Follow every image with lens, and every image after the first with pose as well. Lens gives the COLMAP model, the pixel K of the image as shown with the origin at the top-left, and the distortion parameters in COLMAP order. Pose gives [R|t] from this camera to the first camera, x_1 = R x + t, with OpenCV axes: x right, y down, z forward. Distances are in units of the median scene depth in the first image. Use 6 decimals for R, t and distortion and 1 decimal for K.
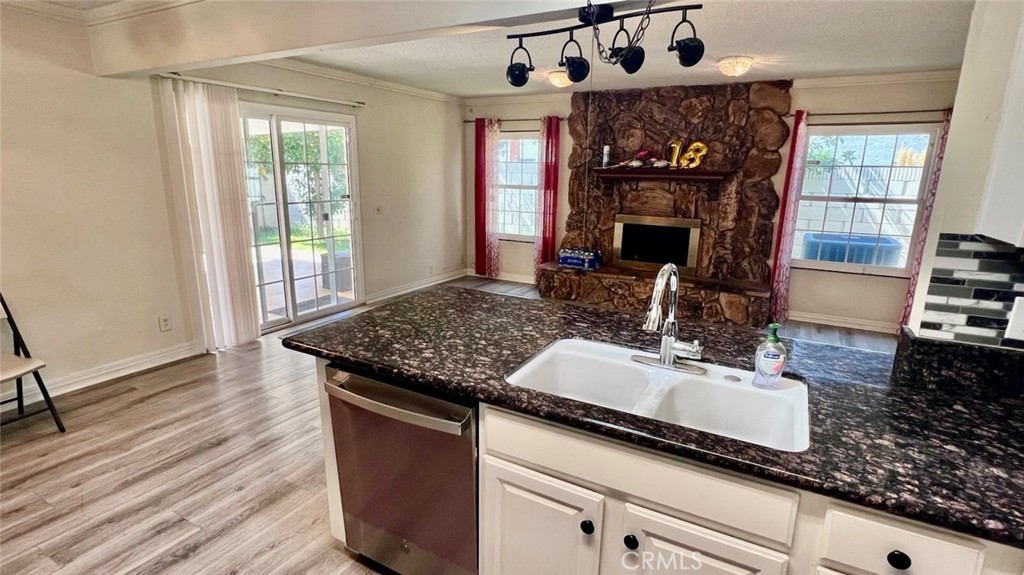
lens RADIAL K [[501.4, 0, 512.0], [0, 501.4, 287.5], [0, 0, 1]] dist [0.005246, 0.000120]
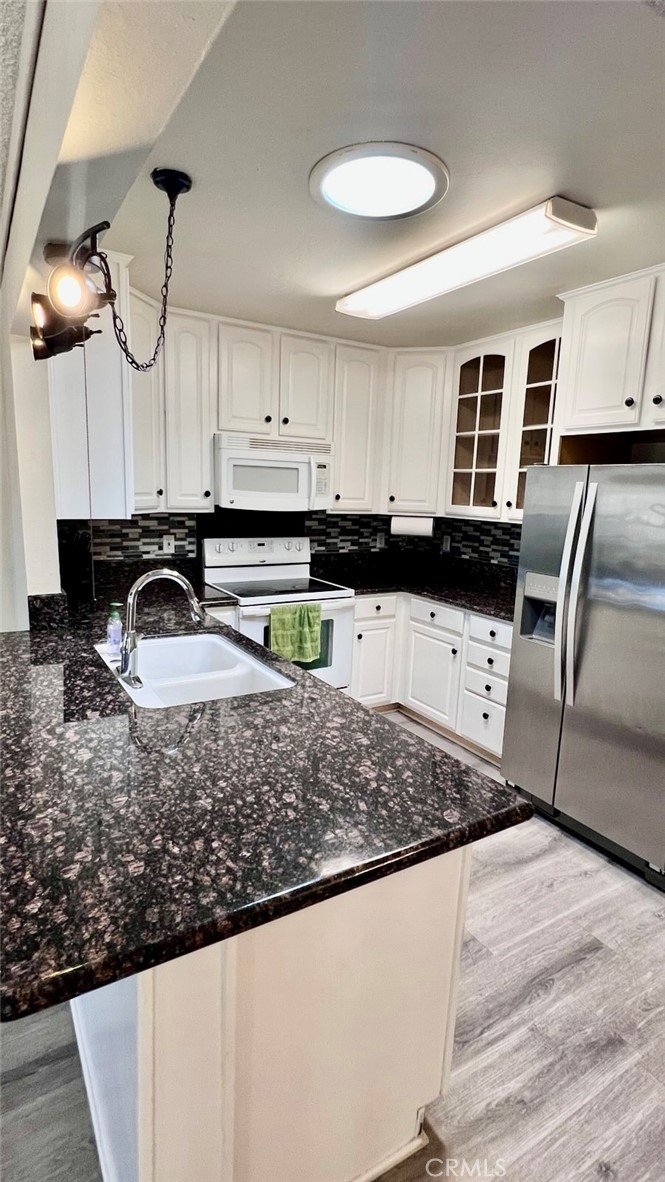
lens RADIAL K [[578.8, 0, 332.5], [0, 578.8, 591.0], [0, 0, 1]] dist [0.005246, 0.000120]
pose [[-0.869279, -0.135454, 0.475401, -0.176933], [0.063513, 0.923148, 0.379163, -0.129052], [-0.490224, 0.359793, -0.793870, 0.509442]]
